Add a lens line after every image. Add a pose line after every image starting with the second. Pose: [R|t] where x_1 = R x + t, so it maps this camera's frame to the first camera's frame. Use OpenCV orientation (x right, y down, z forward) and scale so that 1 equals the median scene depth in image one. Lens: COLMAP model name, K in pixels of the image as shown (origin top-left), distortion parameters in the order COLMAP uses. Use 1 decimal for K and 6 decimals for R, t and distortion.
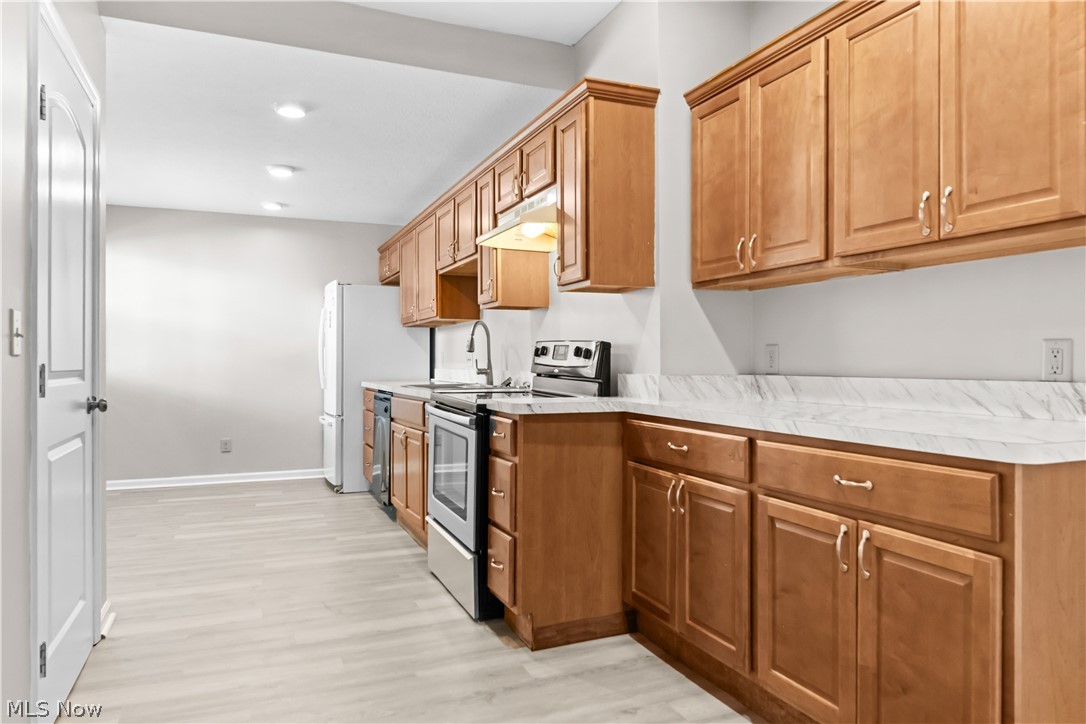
lens RADIAL K [[723.2, 0, 534.9], [0, 723.2, 355.7], [0, 0, 1]] dist [0.023150, -0.035054]
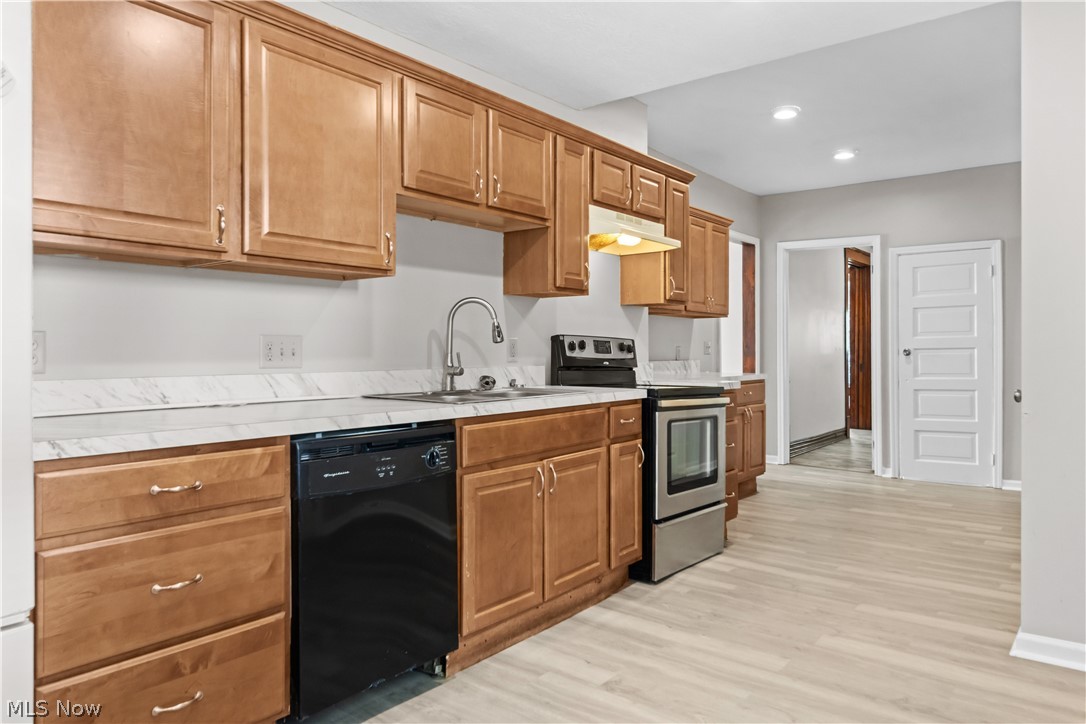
lens RADIAL K [[723.2, 0, 534.9], [0, 723.2, 355.7], [0, 0, 1]] dist [0.023150, -0.035054]
pose [[-0.482994, -0.003570, 0.875617, -1.188638], [-0.004930, 0.999987, 0.001358, 0.010227], [-0.875610, -0.003661, -0.483005, 2.148546]]
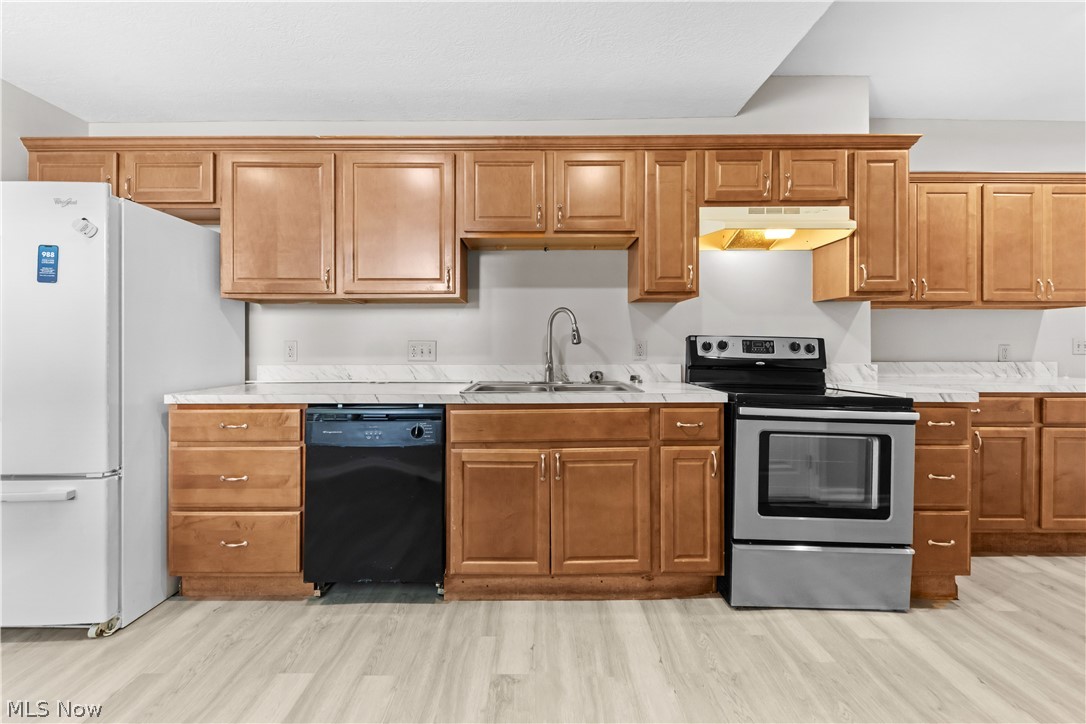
lens RADIAL K [[435.7, 0, 537.9], [0, 435.7, 350.8], [0, 0, 1]] dist [0.011576, -0.005555]
pose [[0.380406, -0.004653, 0.924808, -0.943534], [-0.007113, 0.999943, 0.007957, -0.001976], [-0.924792, -0.009605, 0.380351, 1.389685]]
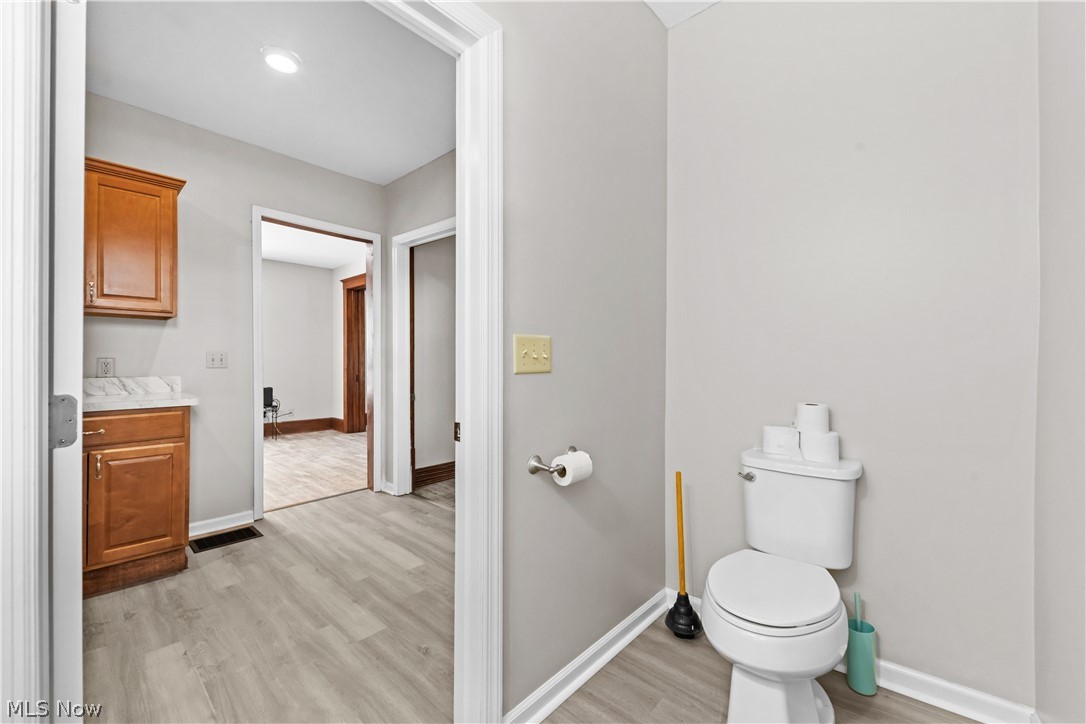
lens RADIAL K [[437.1, 0, 533.2], [0, 437.1, 363.7], [0, 0, 1]] dist [0.002758, -0.000572]
pose [[-0.411803, -0.002898, 0.911268, -0.727426], [-0.003696, 0.999992, 0.001510, -0.008720], [-0.911265, -0.002746, -0.411810, 0.268046]]
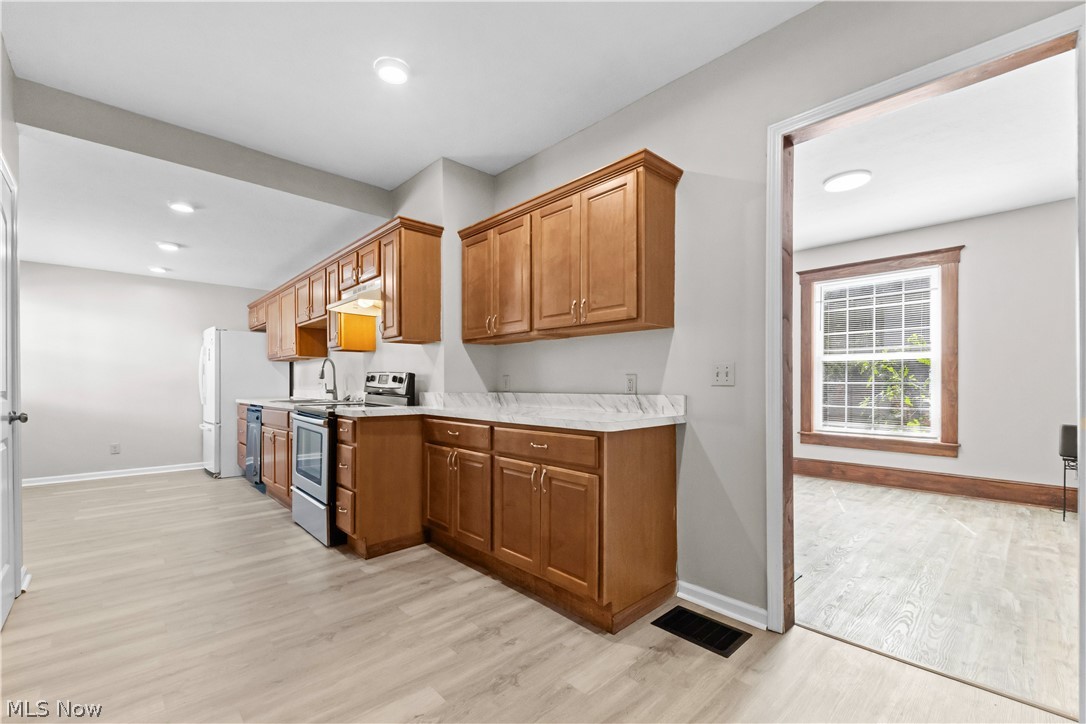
lens RADIAL K [[458.9, 0, 533.3], [0, 458.9, 385.5], [0, 0, 1]] dist [0.002492, -0.000079]
pose [[0.938503, -0.001475, 0.345268, -0.006366], [-0.002027, 0.999950, 0.009780, -0.001502], [-0.345265, -0.009879, 0.938453, -0.113926]]
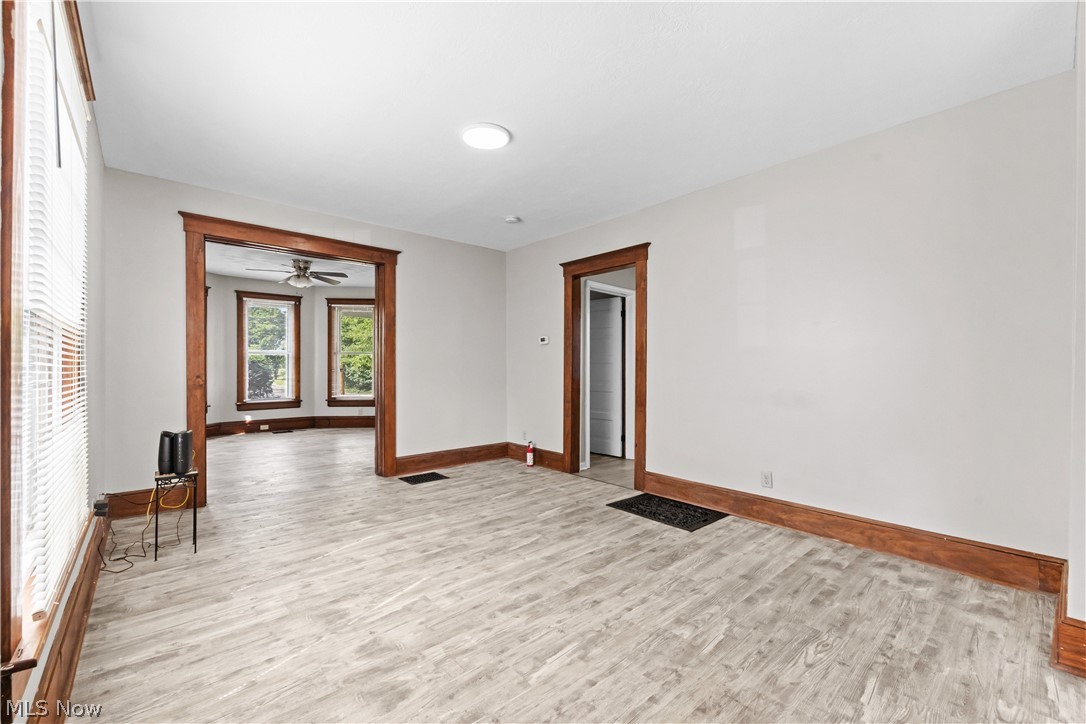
lens RADIAL K [[452.0, 0, 543.0], [0, 452.0, 364.0], [0, 0, 1]] dist [0.005207, -0.003002]
pose [[-0.946473, -0.005077, -0.322743, 1.498577], [-0.001558, 0.999937, -0.011158, -0.022423], [0.322779, -0.010058, -0.946421, 1.875060]]
